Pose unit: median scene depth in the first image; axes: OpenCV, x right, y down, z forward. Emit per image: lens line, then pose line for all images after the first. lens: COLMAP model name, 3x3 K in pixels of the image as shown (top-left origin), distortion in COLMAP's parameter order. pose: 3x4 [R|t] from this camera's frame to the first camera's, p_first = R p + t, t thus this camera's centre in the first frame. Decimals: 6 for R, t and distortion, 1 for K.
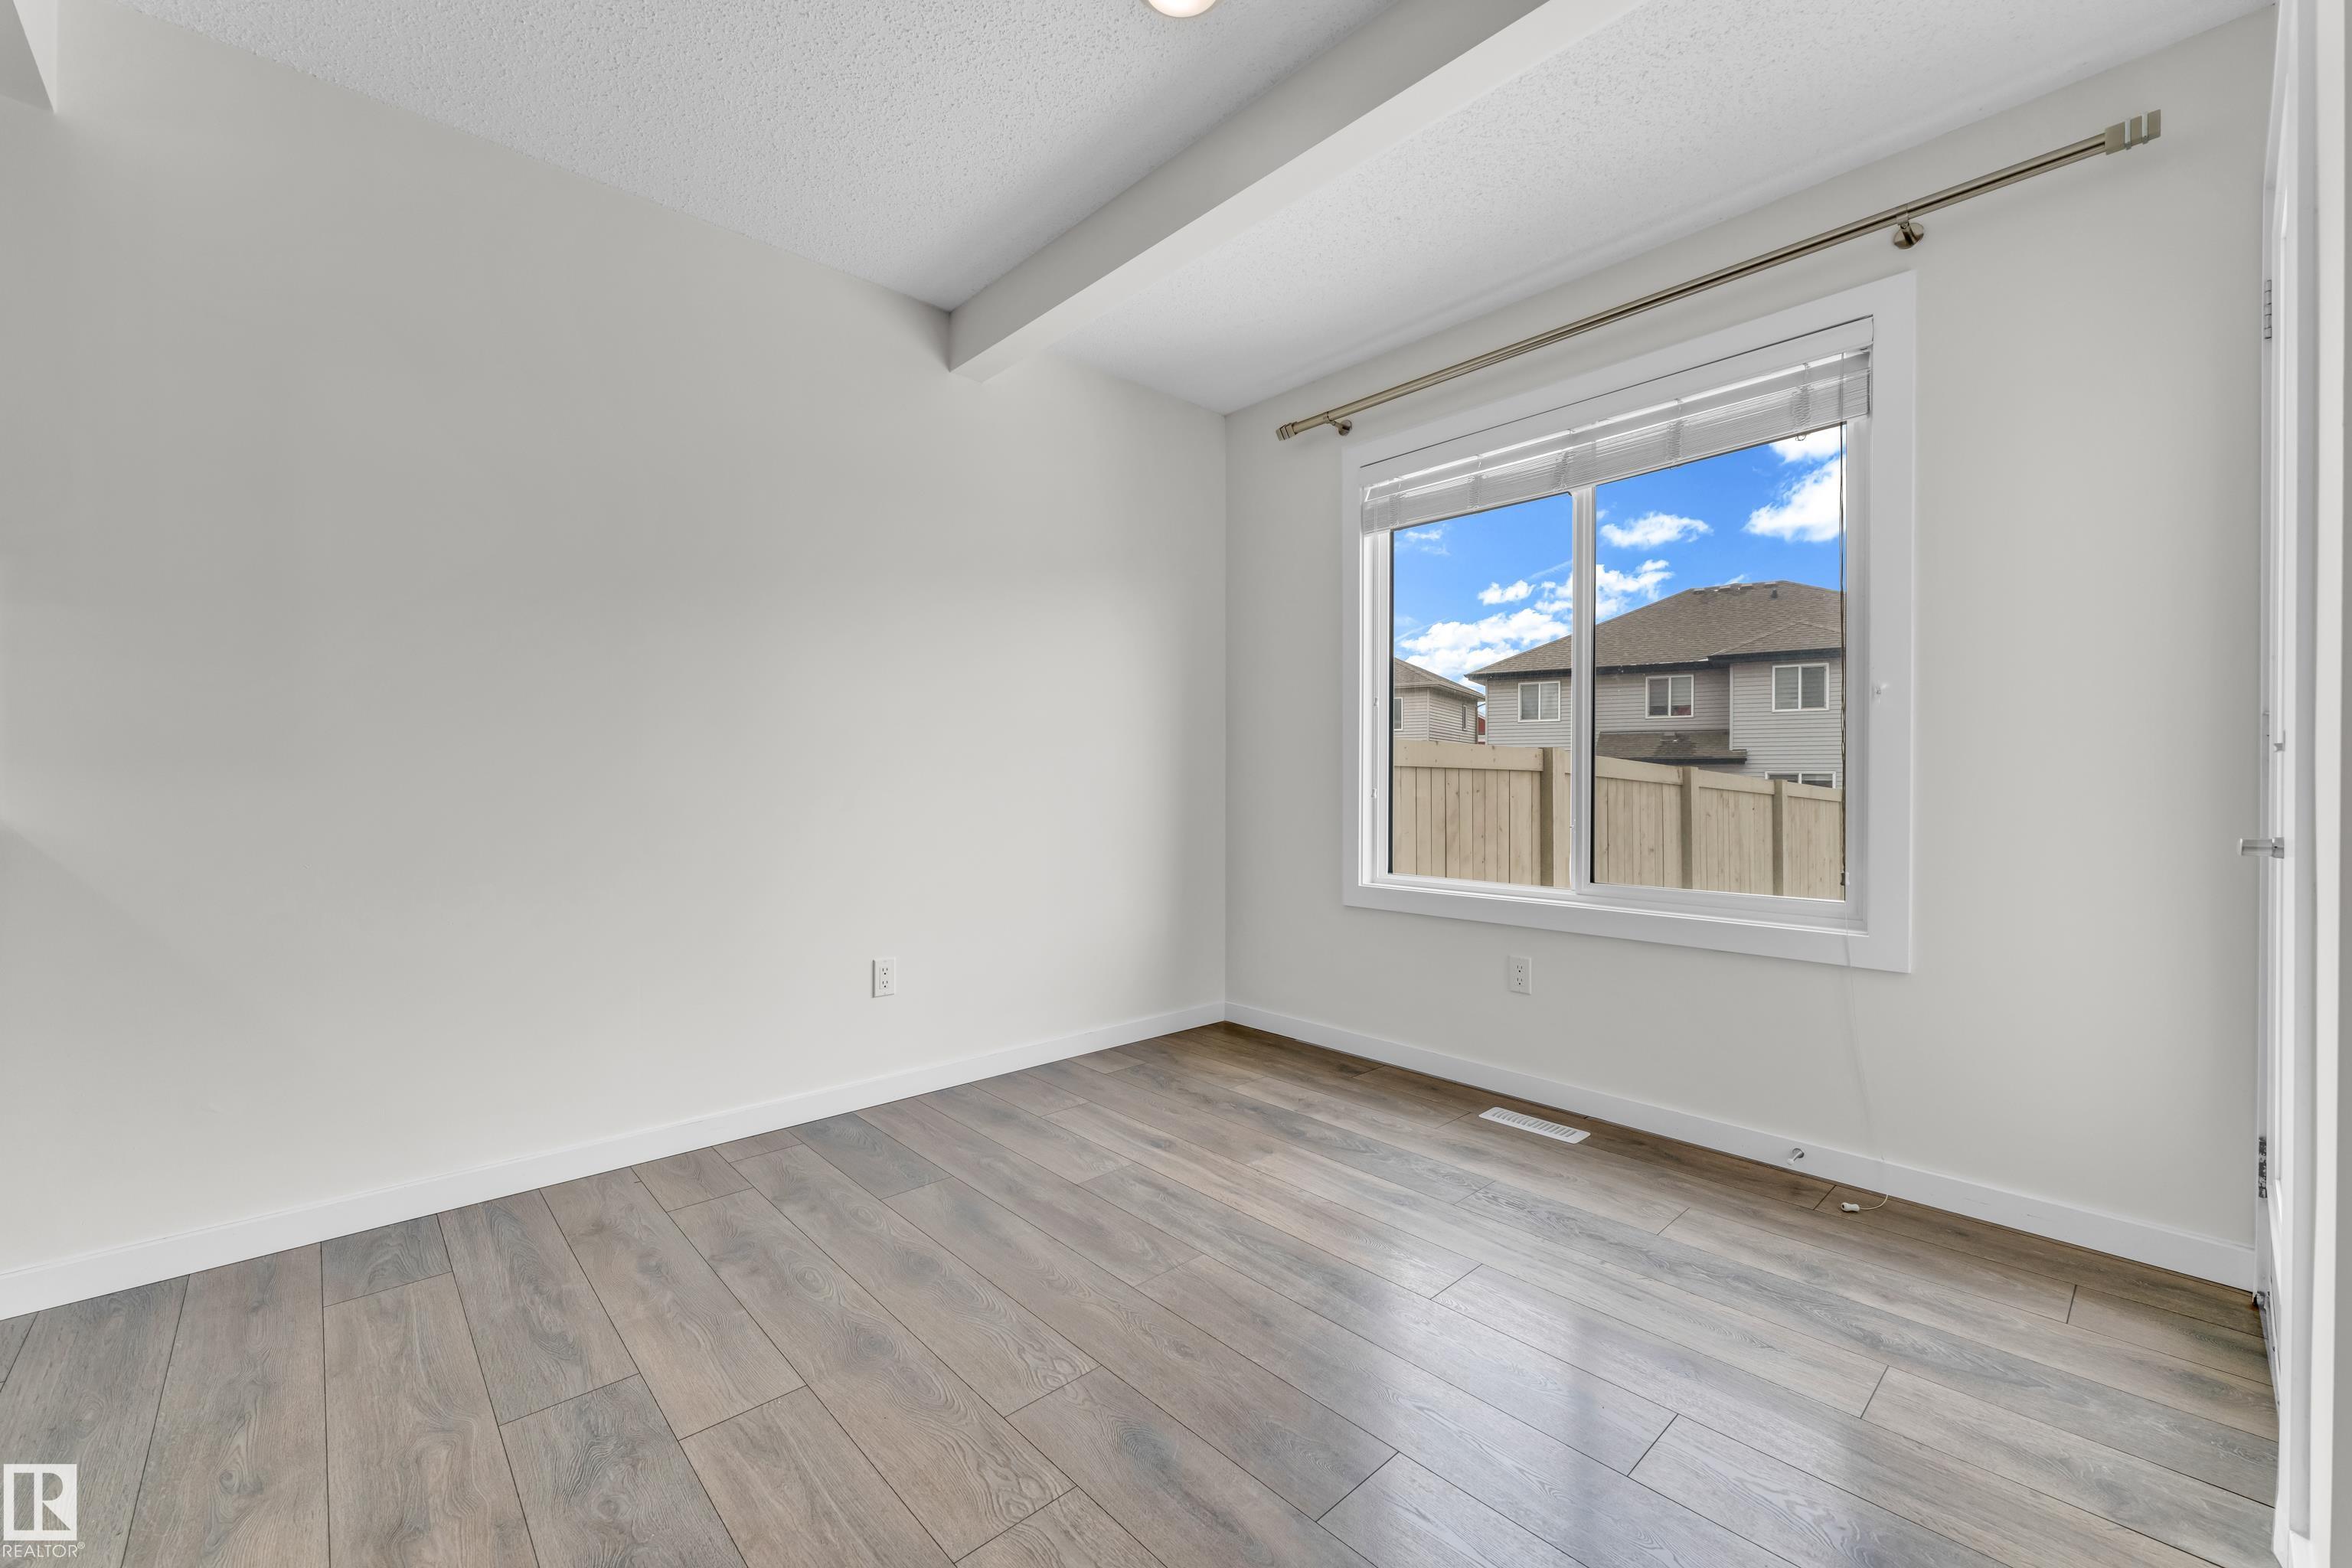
lens RADIAL K [[950.3, 0, 1174.2], [0, 950.3, 780.9], [0, 0, 1]] dist [0.000366, 0.000250]
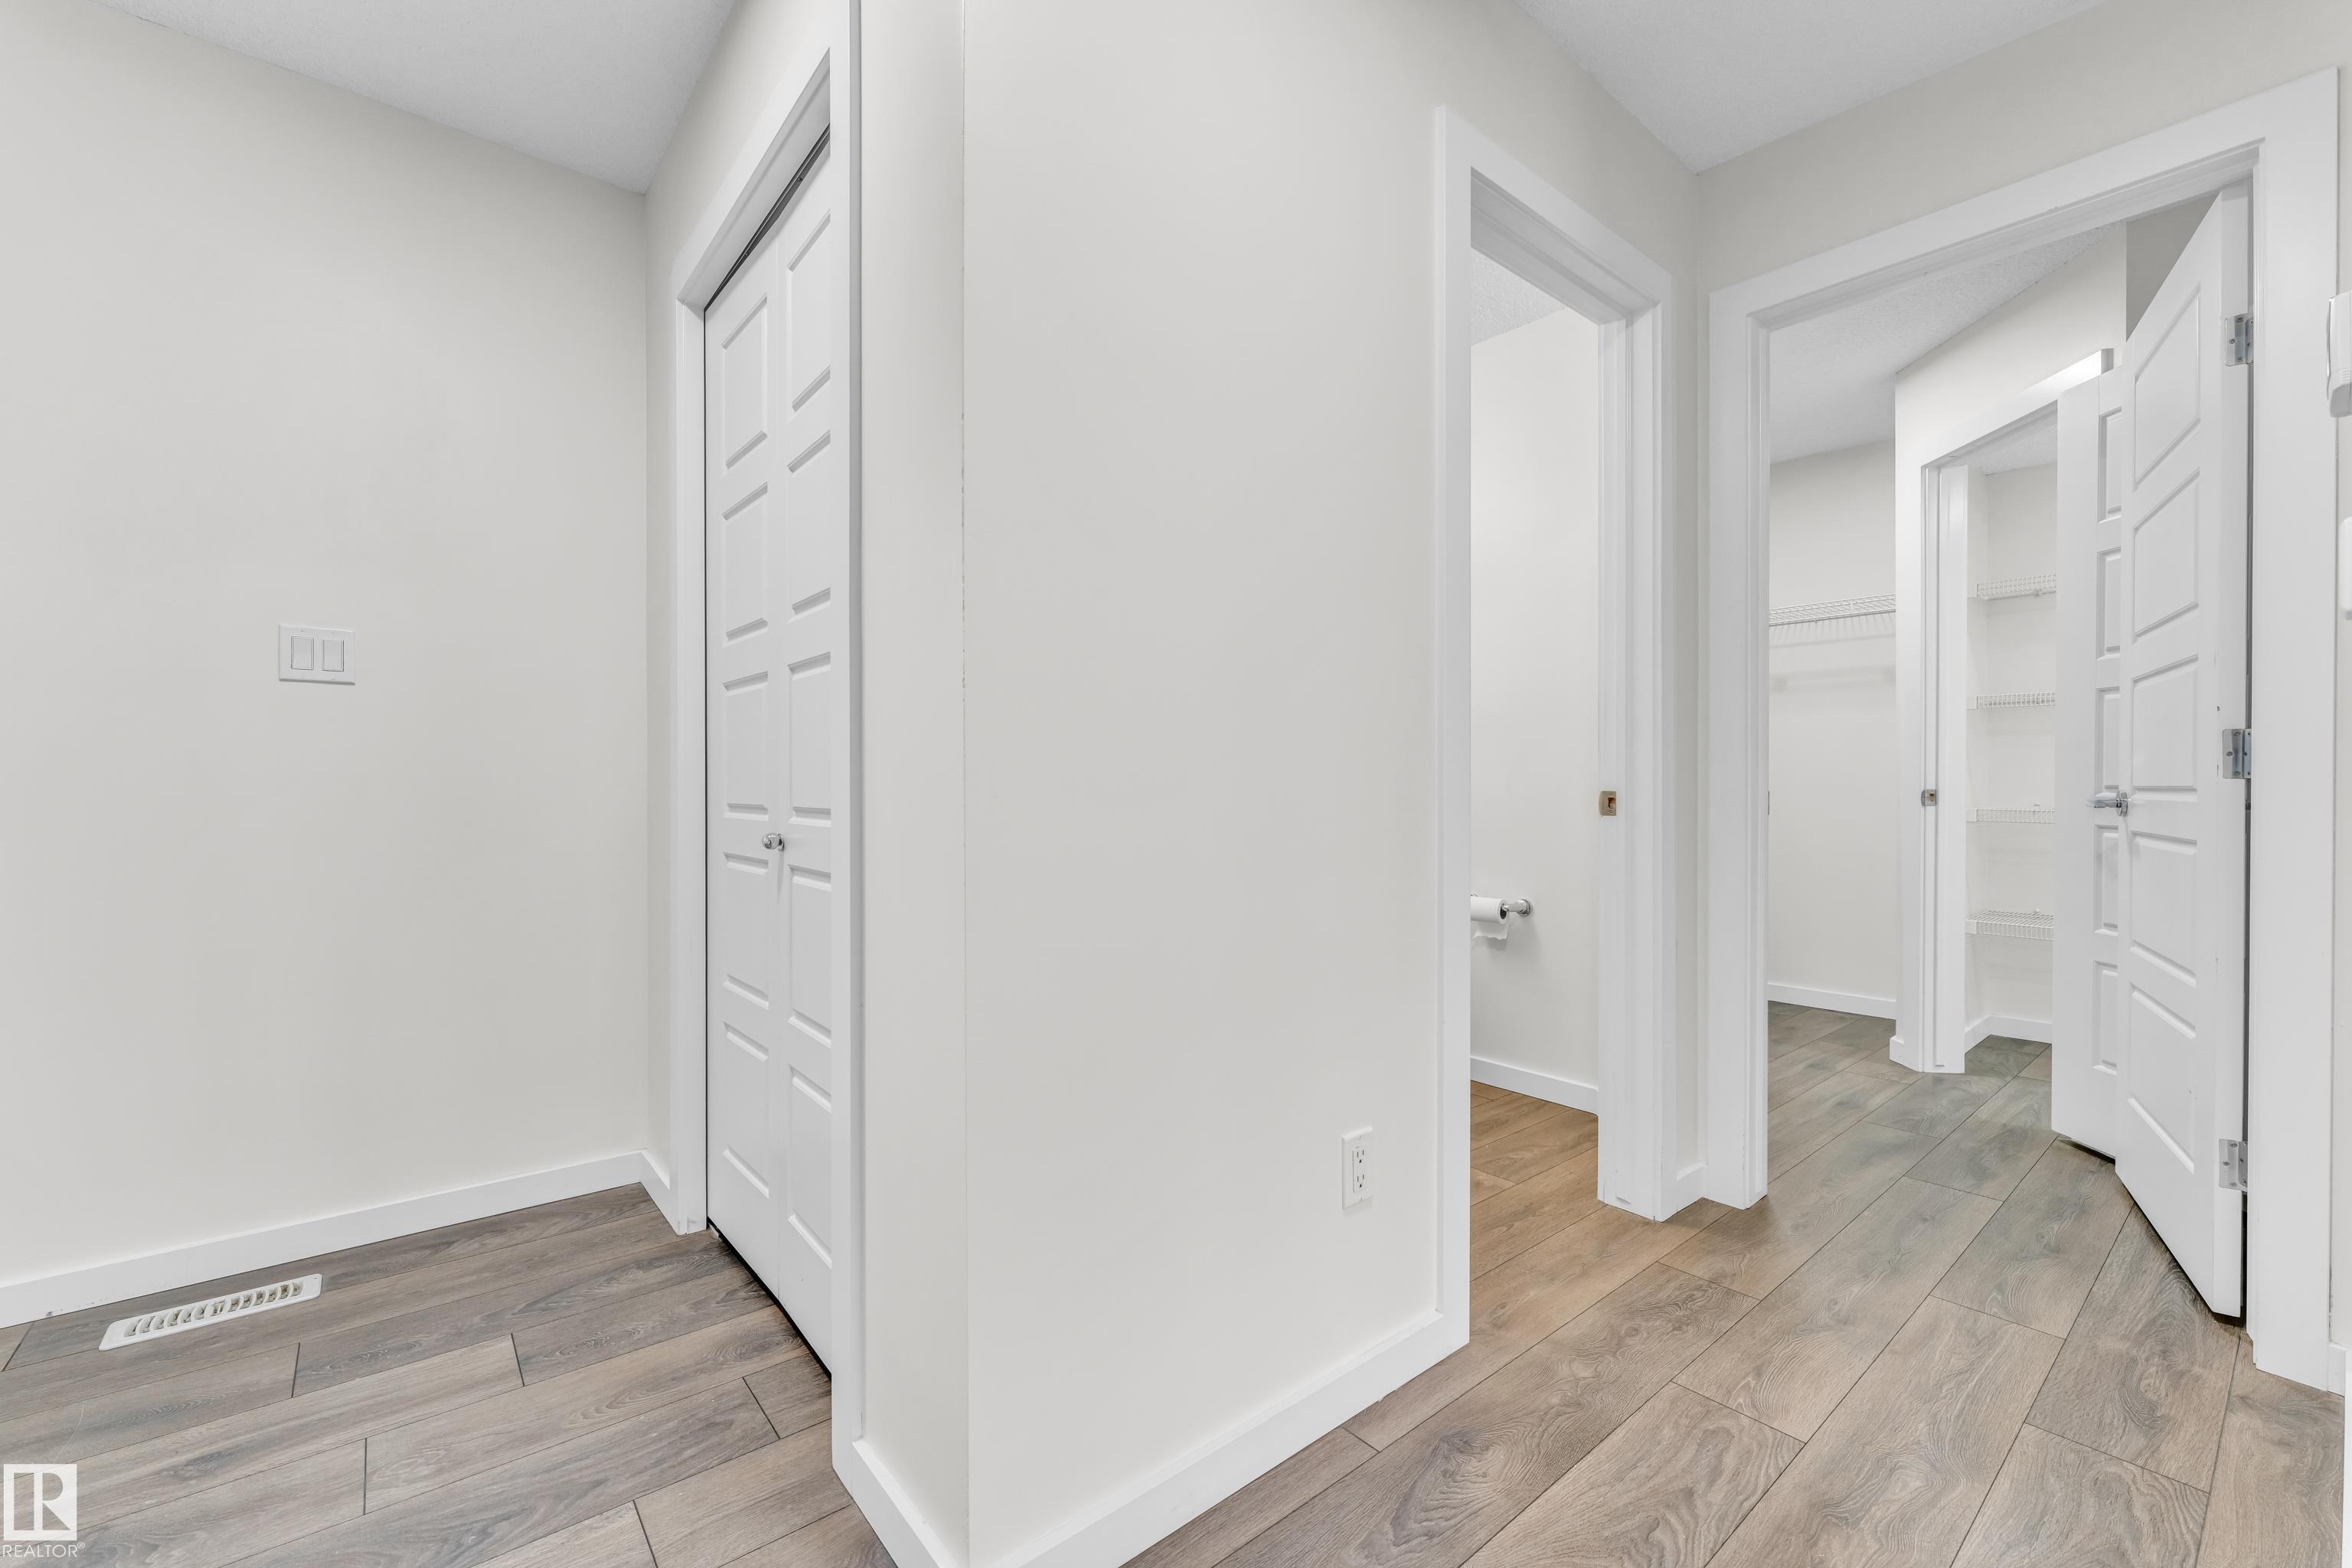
lens RADIAL K [[950.3, 0, 1181.4], [0, 950.3, 790.3], [0, 0, 1]] dist [0.000366, 0.000250]
pose [[-0.054292, 0.004593, -0.998515, 0.235445], [-0.002807, 0.999985, 0.004752, 0.002121], [0.998521, 0.003061, -0.054279, 0.311358]]
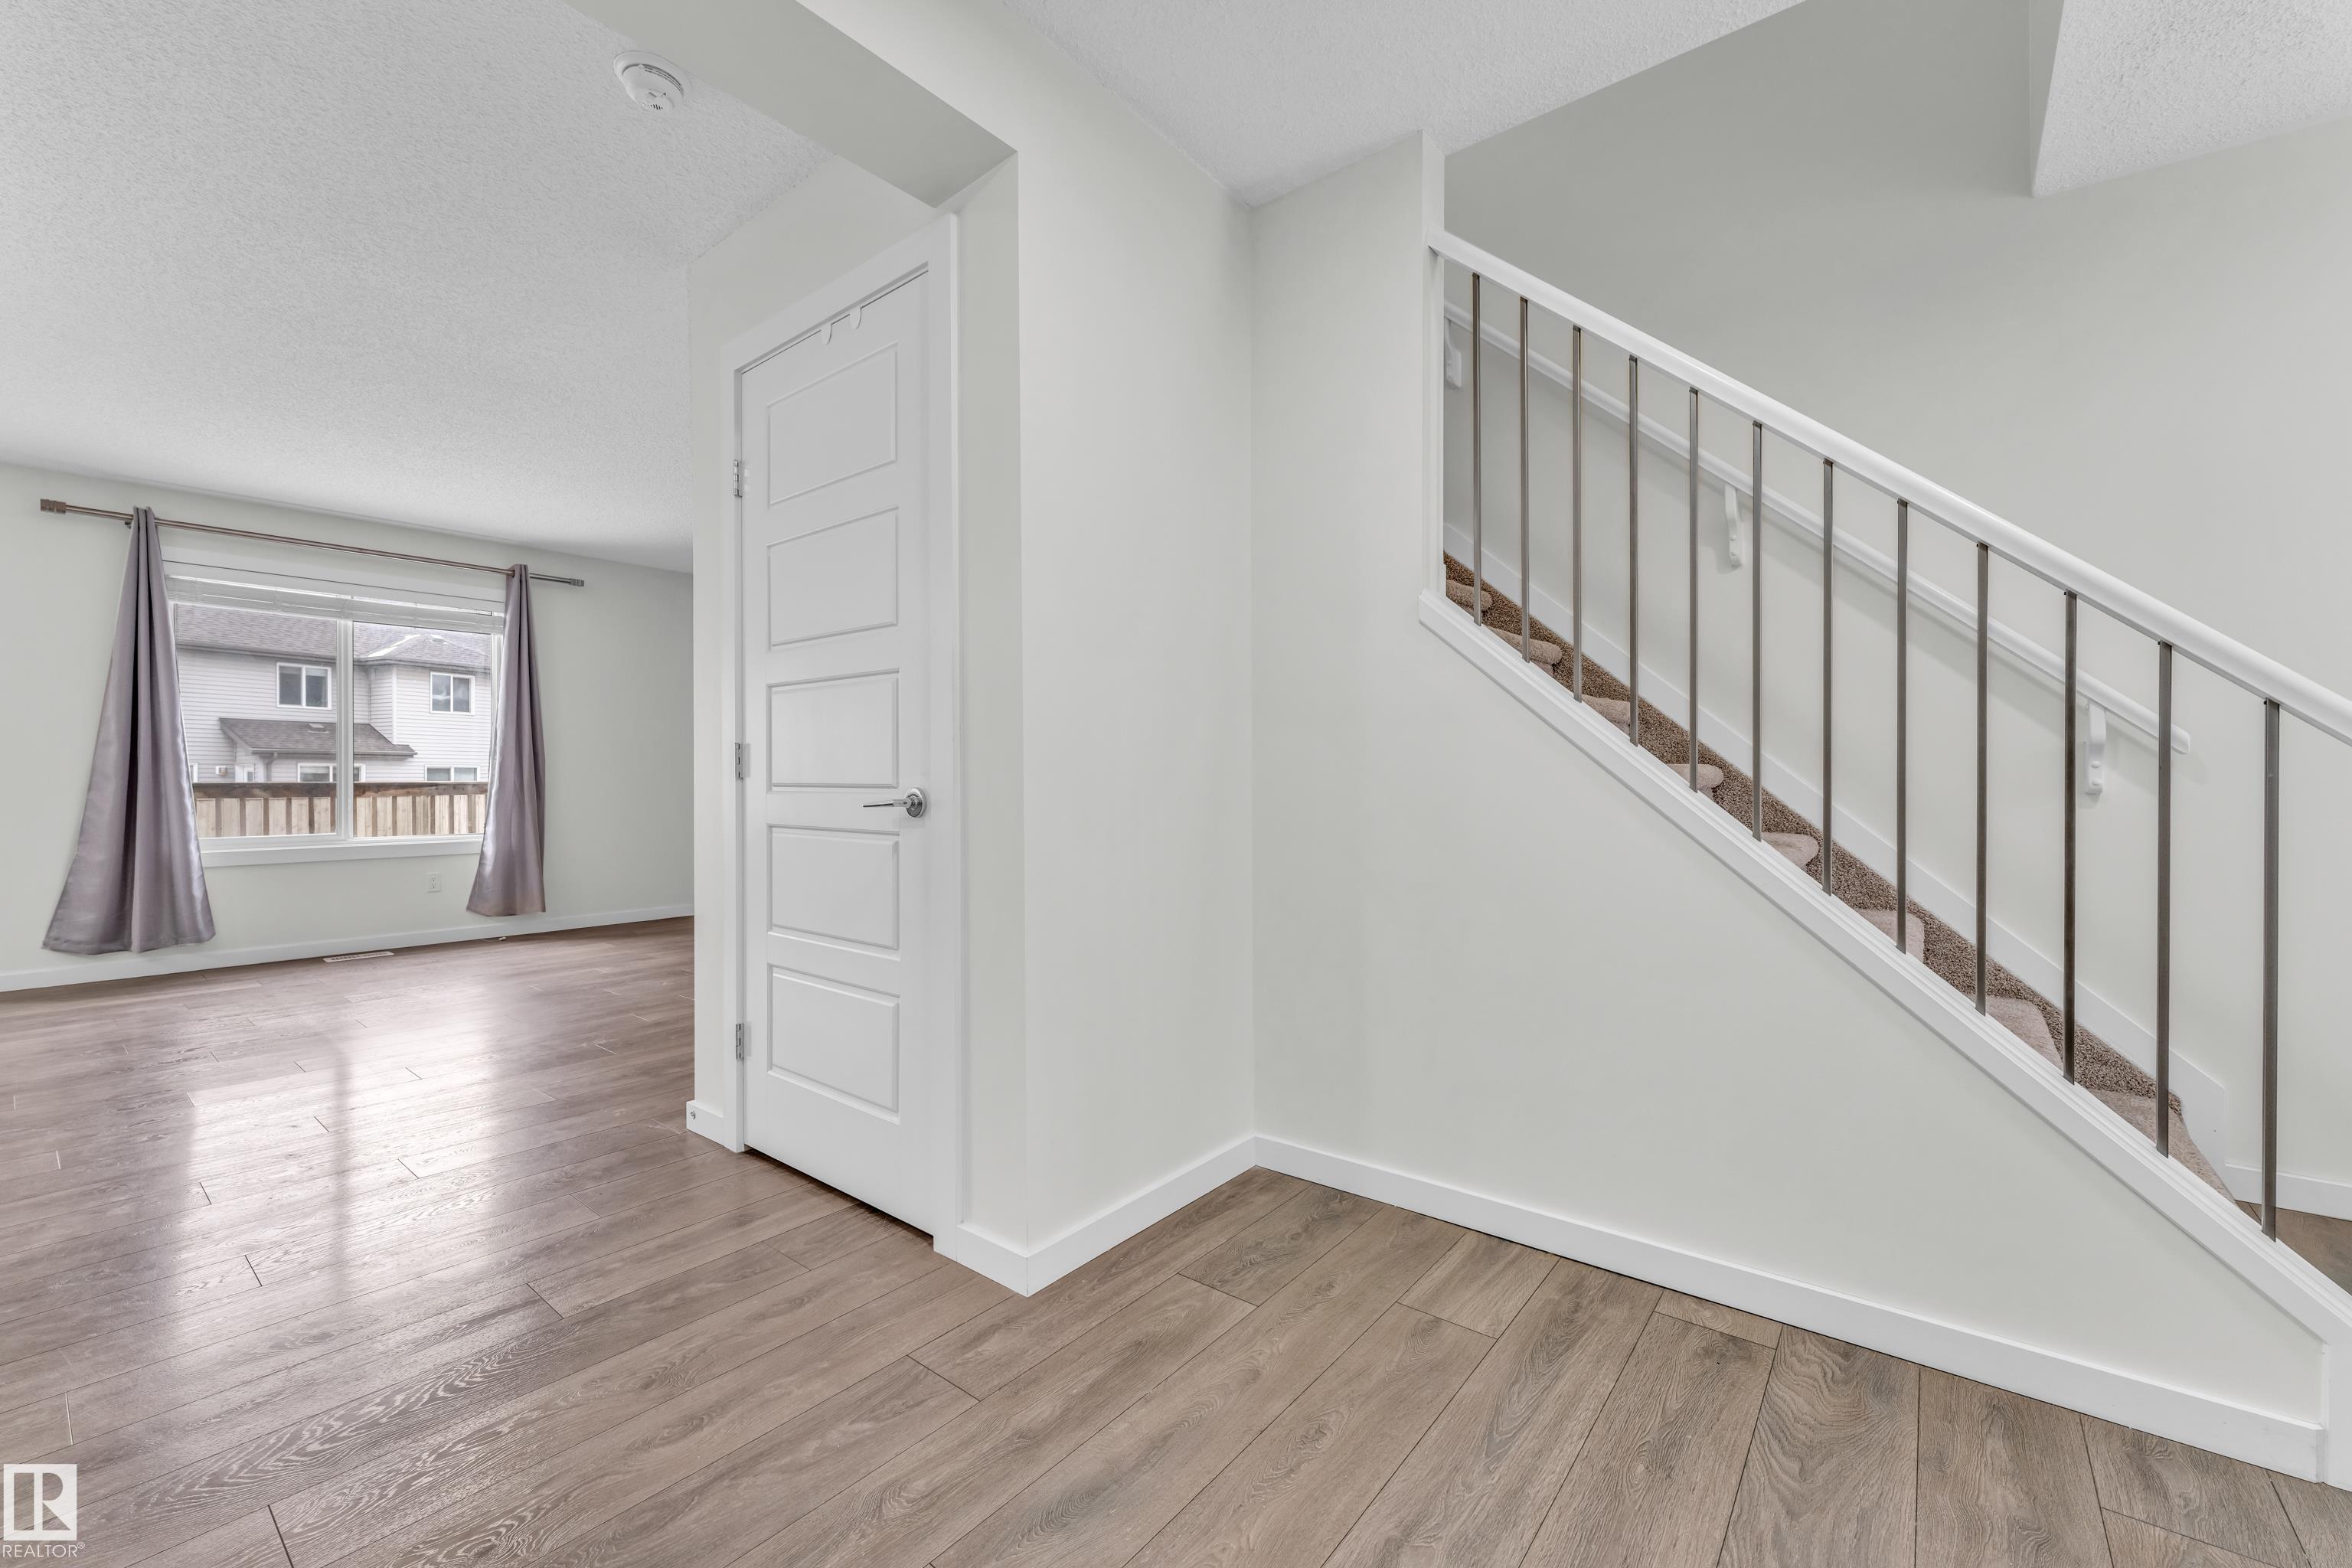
lens RADIAL K [[950.3, 0, 1165.0], [0, 950.3, 780.2], [0, 0, 1]] dist [0.000366, 0.000250]
pose [[-0.145256, -0.002919, 0.989390, -0.791055], [0.006910, 0.999968, 0.003965, -0.006713], [-0.989370, 0.007413, -0.145231, 0.990333]]
